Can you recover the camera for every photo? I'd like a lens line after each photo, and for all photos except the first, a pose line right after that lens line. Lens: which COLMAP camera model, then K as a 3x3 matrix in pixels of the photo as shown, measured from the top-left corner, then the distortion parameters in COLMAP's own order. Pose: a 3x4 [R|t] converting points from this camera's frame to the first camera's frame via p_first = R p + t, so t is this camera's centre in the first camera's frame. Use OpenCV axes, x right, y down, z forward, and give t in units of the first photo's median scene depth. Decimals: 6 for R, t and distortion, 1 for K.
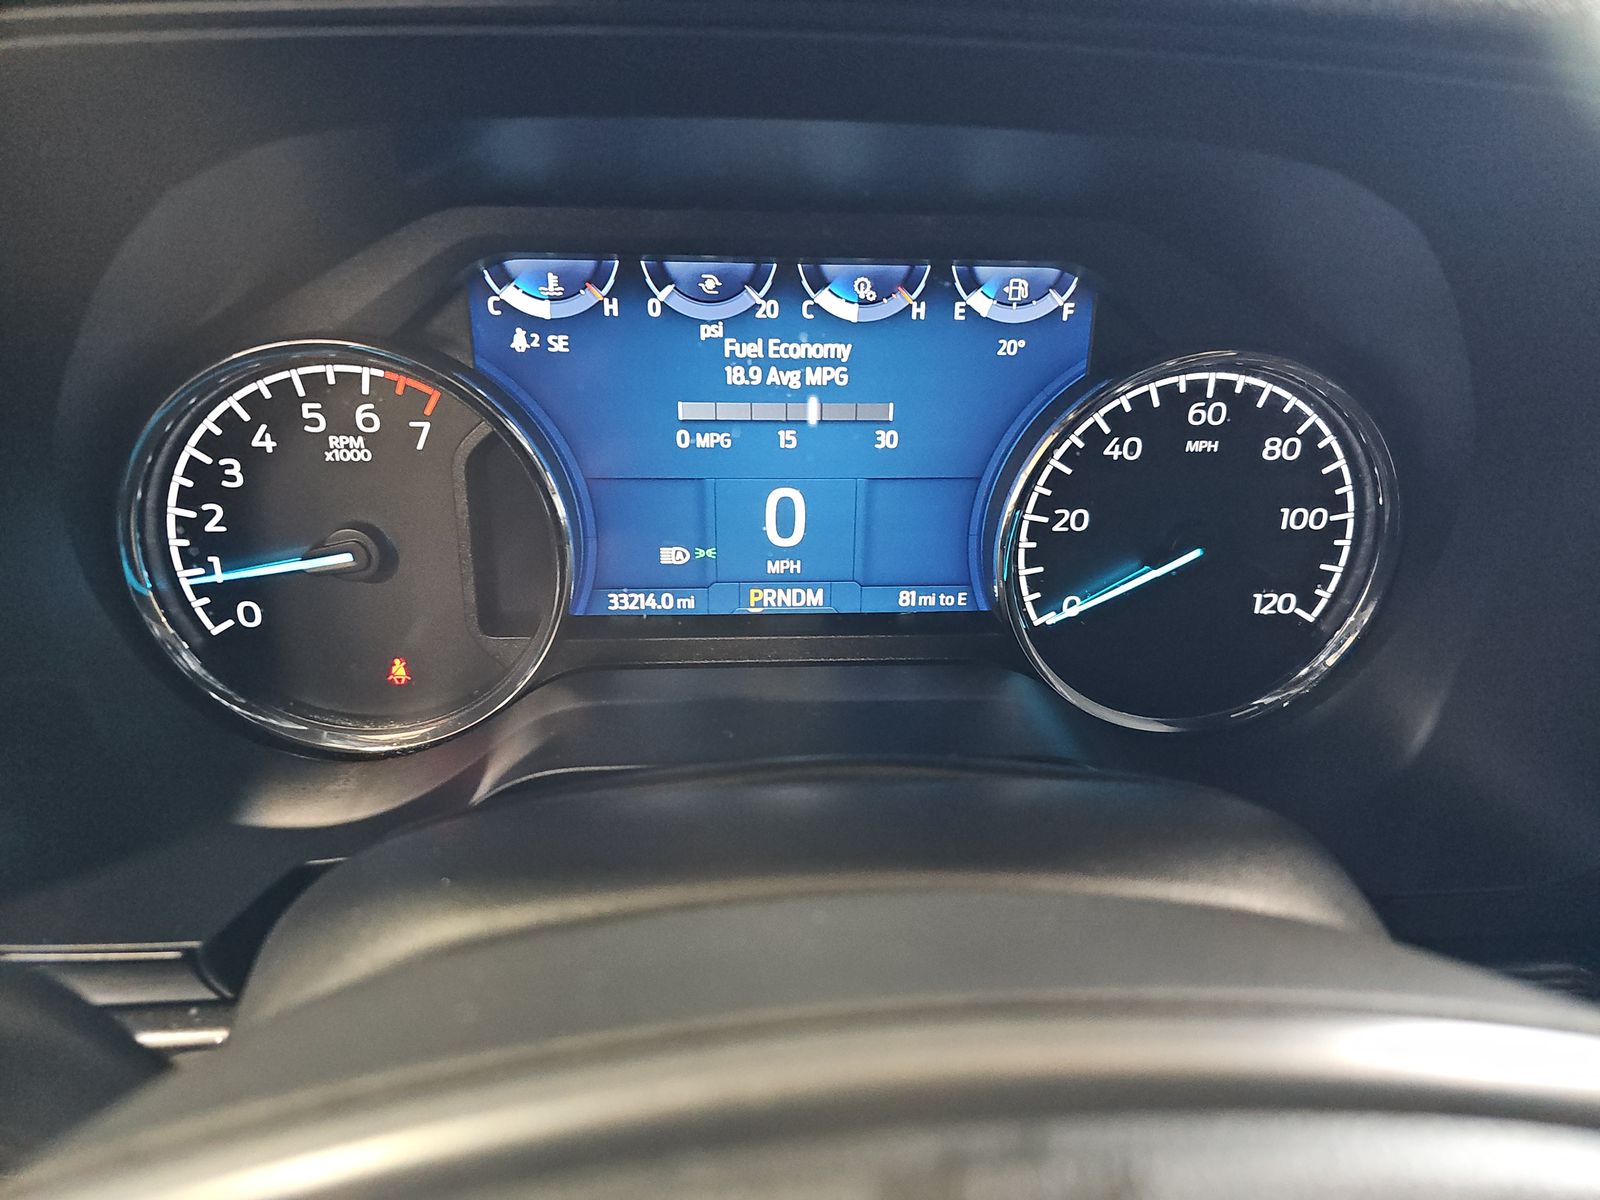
lens RADIAL K [[1066.9, 0, 800.0], [0, 1066.9, 600.0], [0, 0, 1]] dist [0.075604, -0.000403]
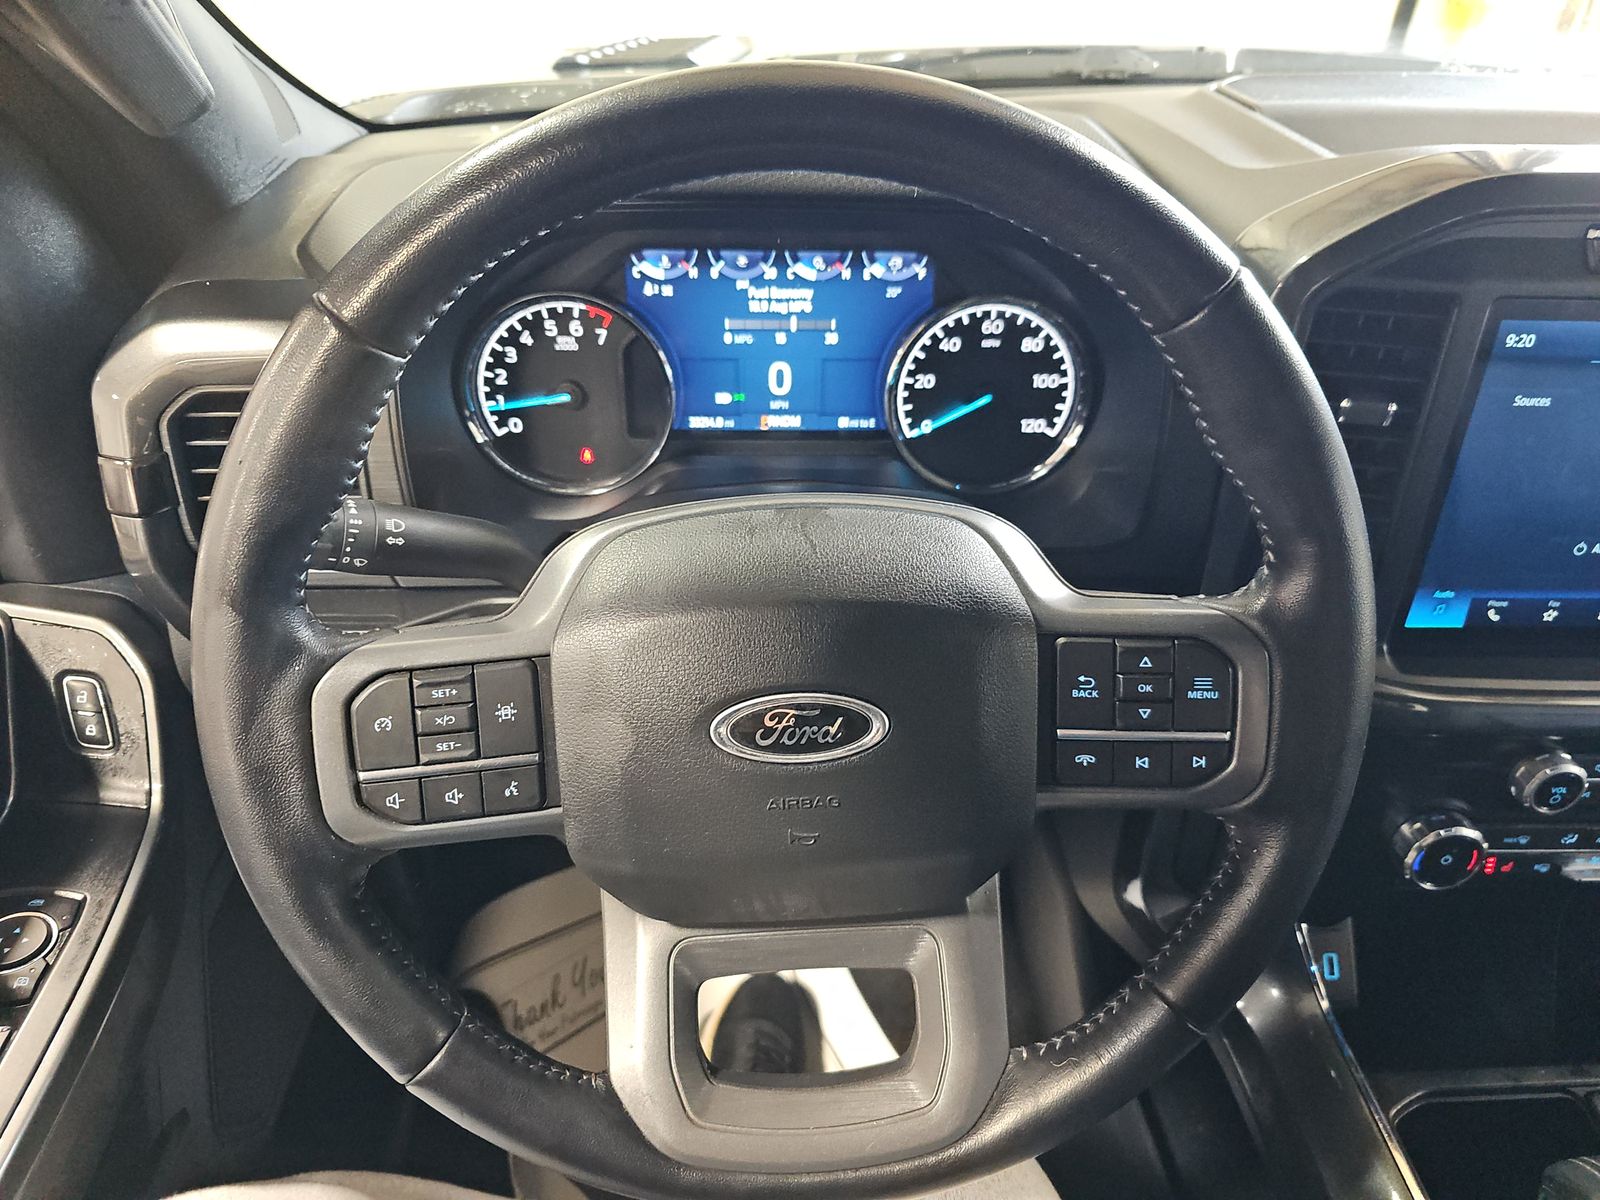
lens RADIAL K [[1066.9, 0, 800.0], [0, 1066.9, 600.0], [0, 0, 1]] dist [0.075604, -0.000403]
pose [[0.999833, 0.011124, -0.014514, 0.058606], [-0.008901, 0.989376, 0.145106, 0.040416], [0.015974, -0.144952, 0.989310, -1.039699]]
